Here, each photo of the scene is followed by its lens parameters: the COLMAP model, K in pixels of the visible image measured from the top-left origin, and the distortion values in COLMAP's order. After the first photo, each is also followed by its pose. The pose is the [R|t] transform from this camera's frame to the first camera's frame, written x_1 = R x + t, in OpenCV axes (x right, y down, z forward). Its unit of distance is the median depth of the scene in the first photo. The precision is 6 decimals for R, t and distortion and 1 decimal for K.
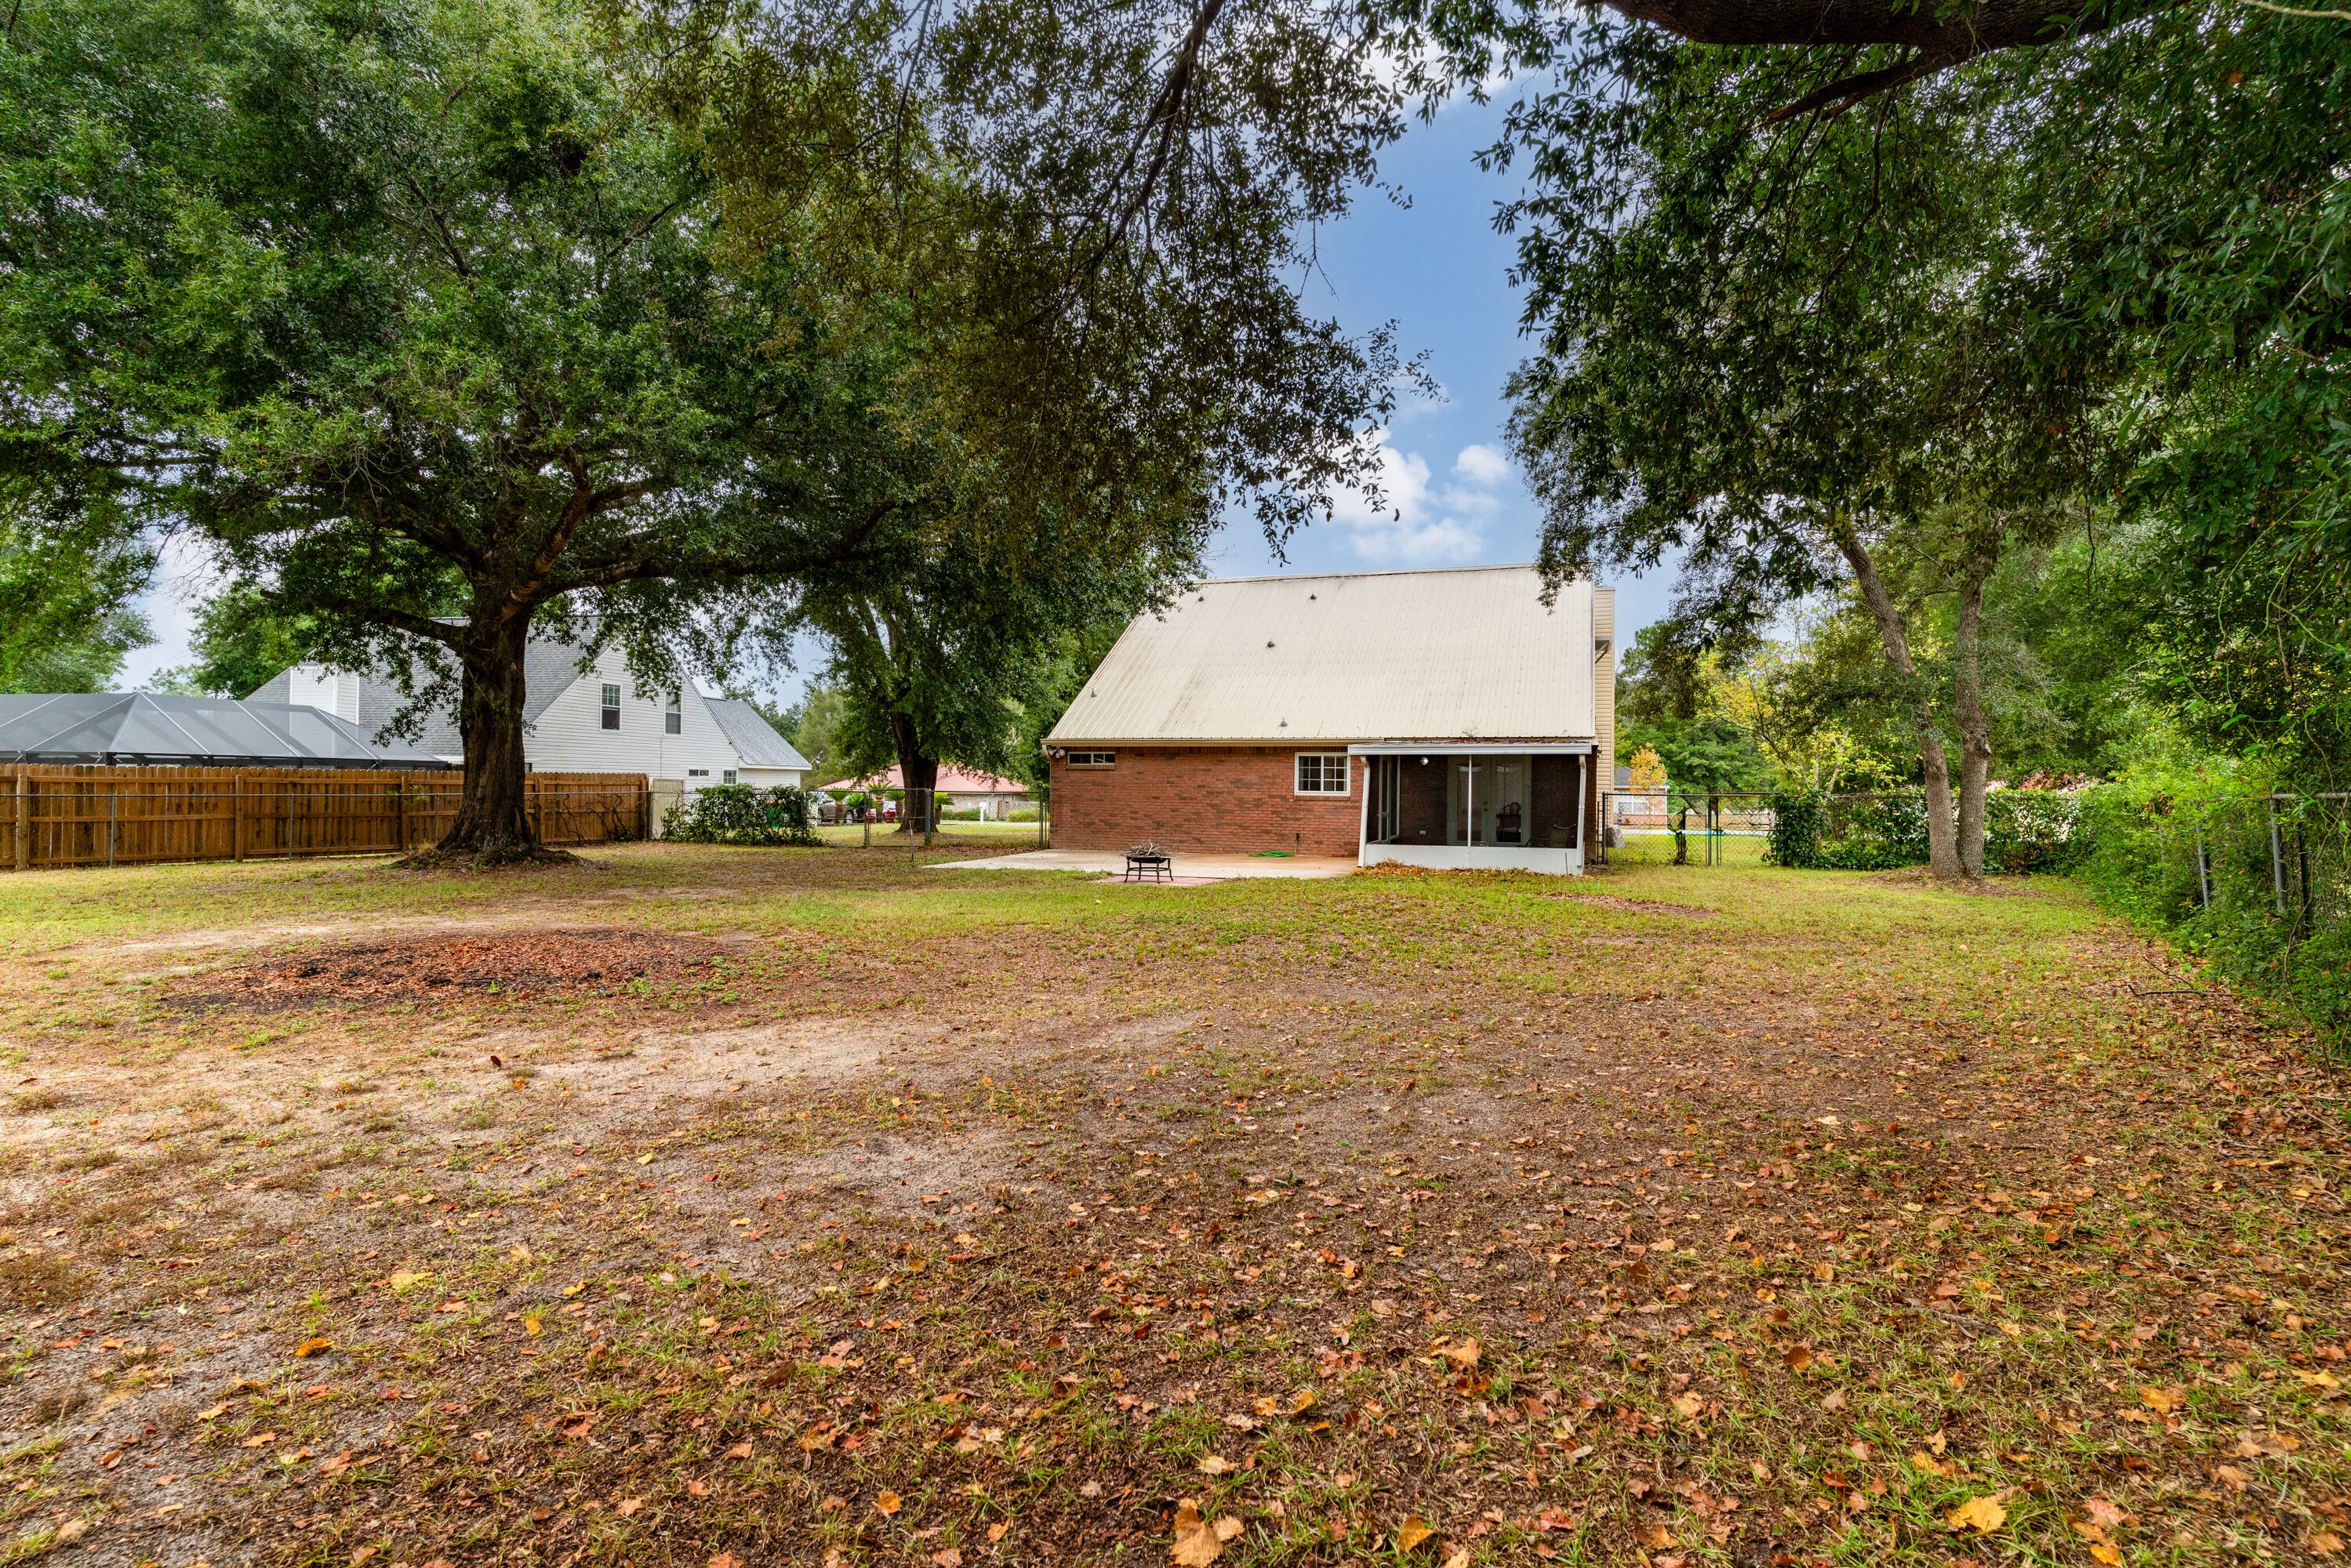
lens RADIAL K [[1116.2, 0, 1166.5], [0, 1116.2, 763.7], [0, 0, 1]] dist [0.001480, -0.000243]
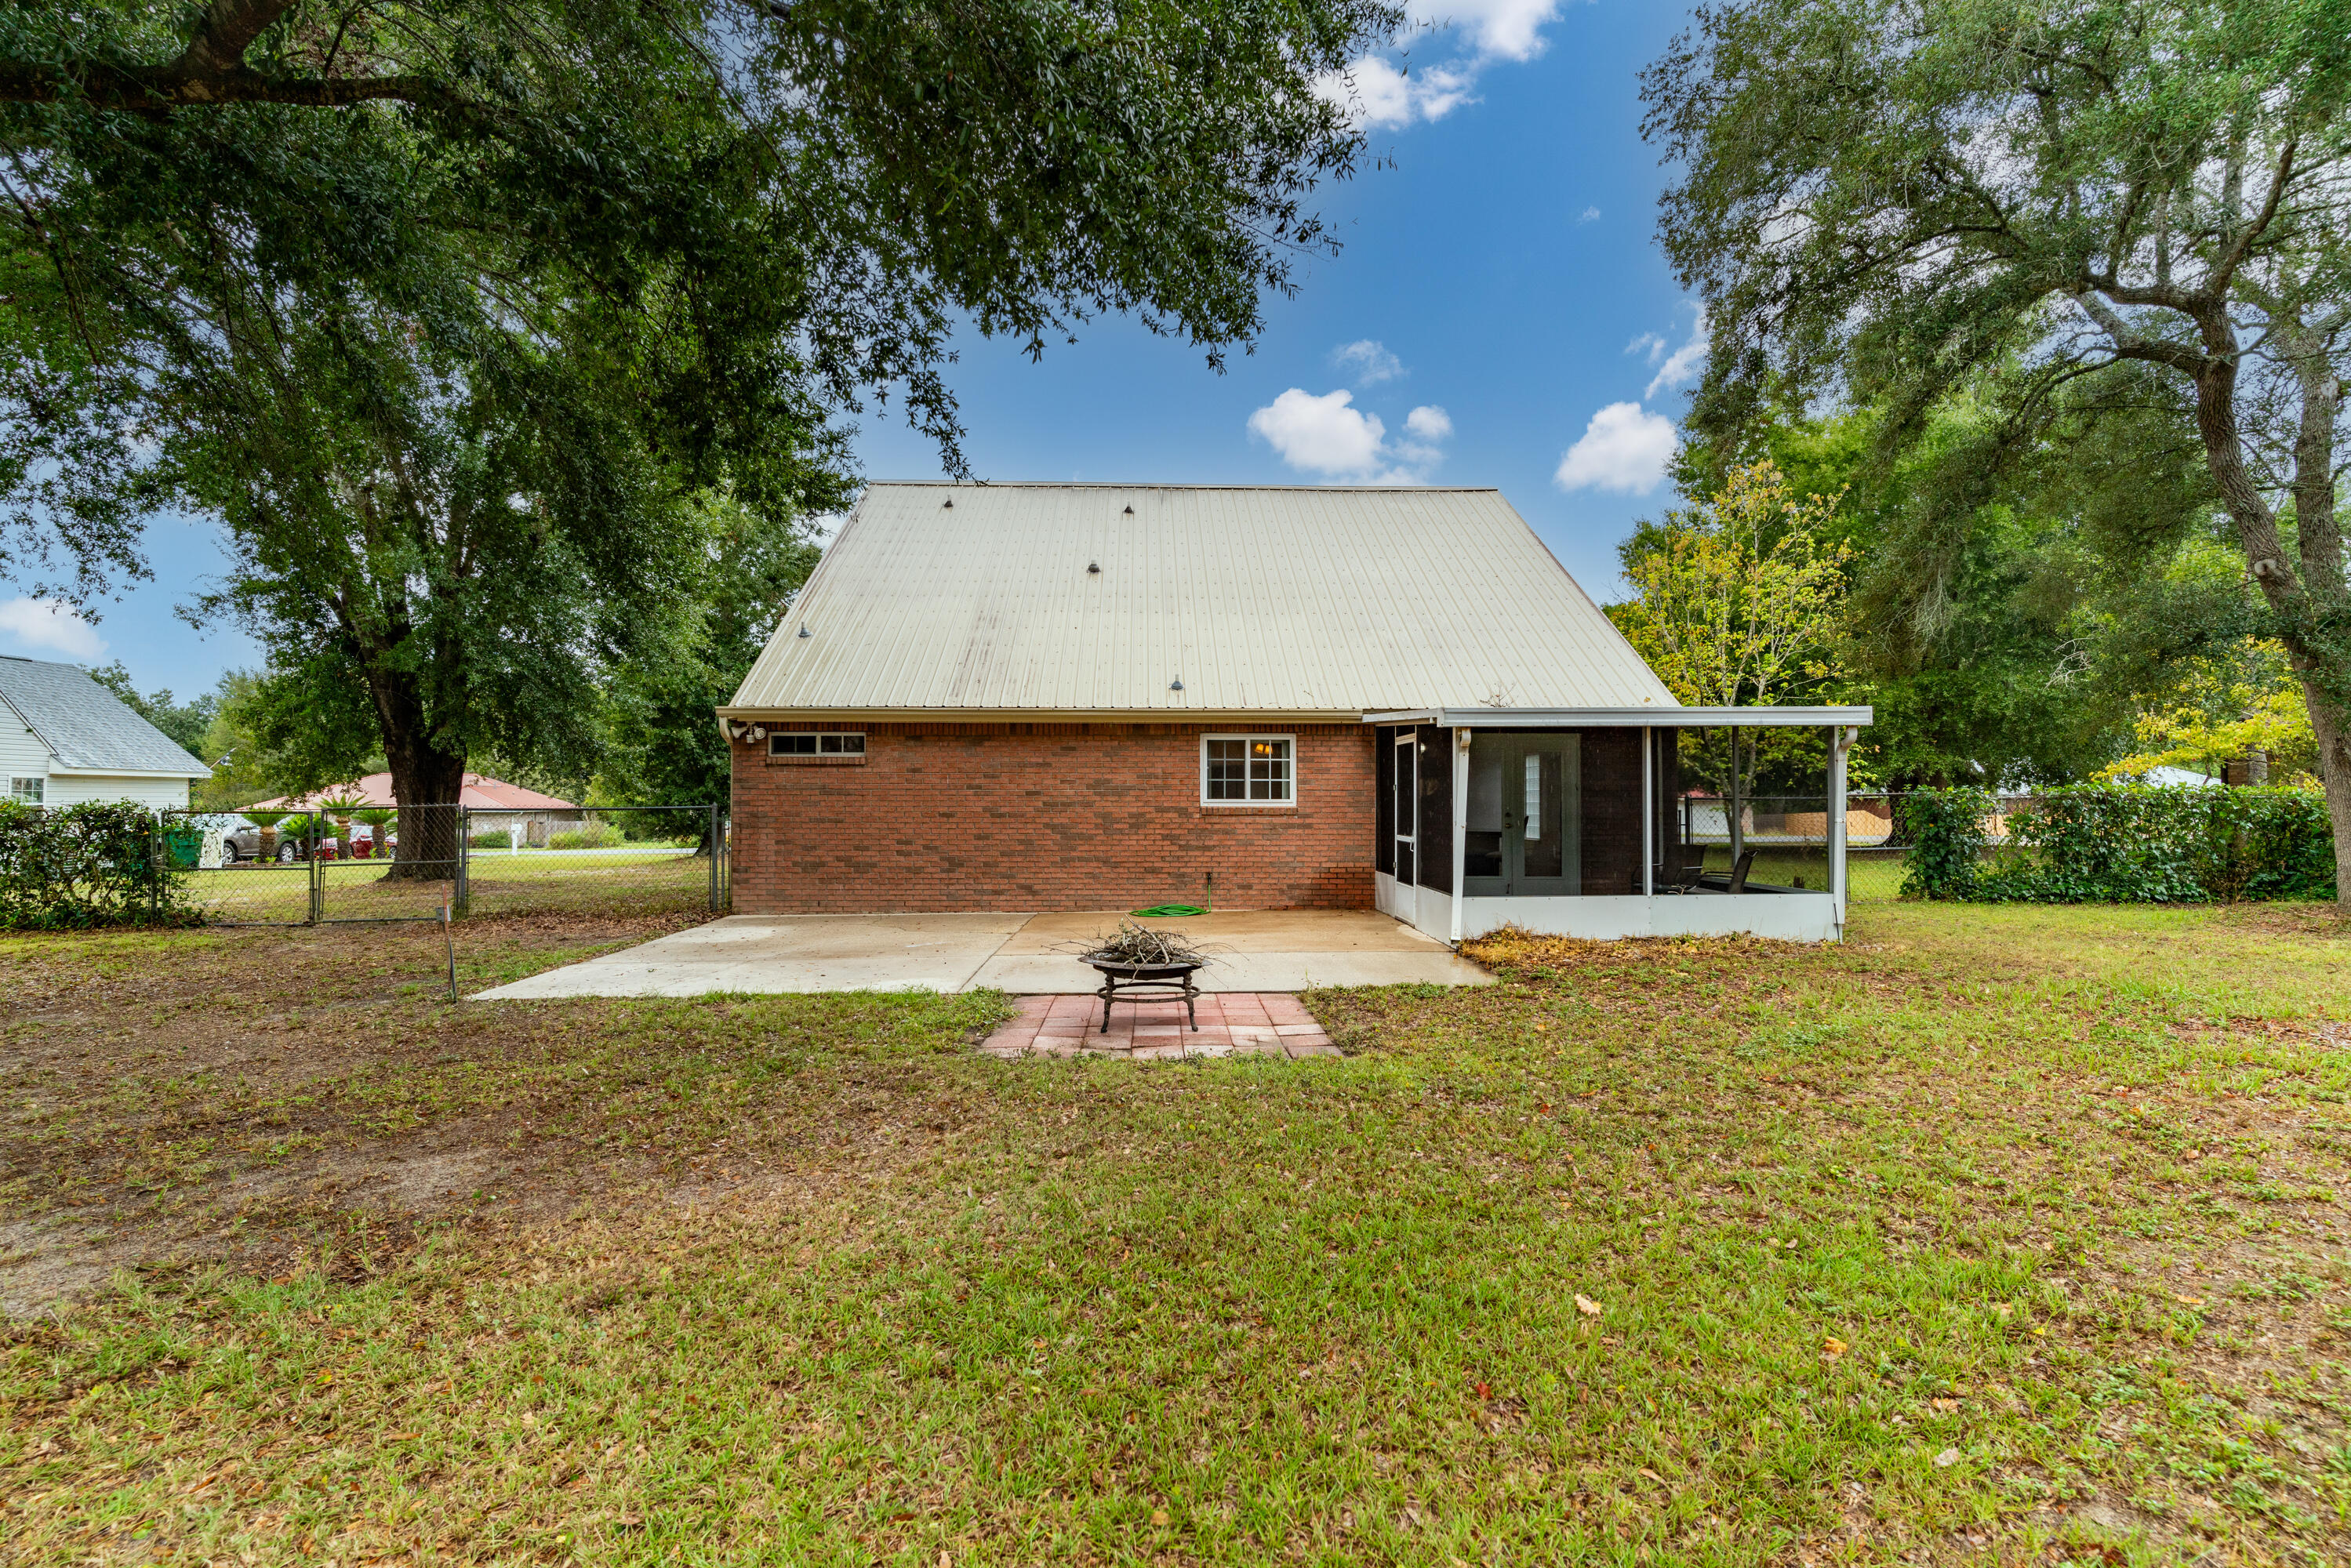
lens RADIAL K [[1116.2, 0, 1166.5], [0, 1116.2, 763.7], [0, 0, 1]] dist [0.001480, -0.000243]
pose [[0.927175, 0.000345, 0.374629, -0.091788], [0.003723, 0.999942, -0.010135, 0.008743], [-0.374610, 0.010792, 0.927120, 0.352597]]
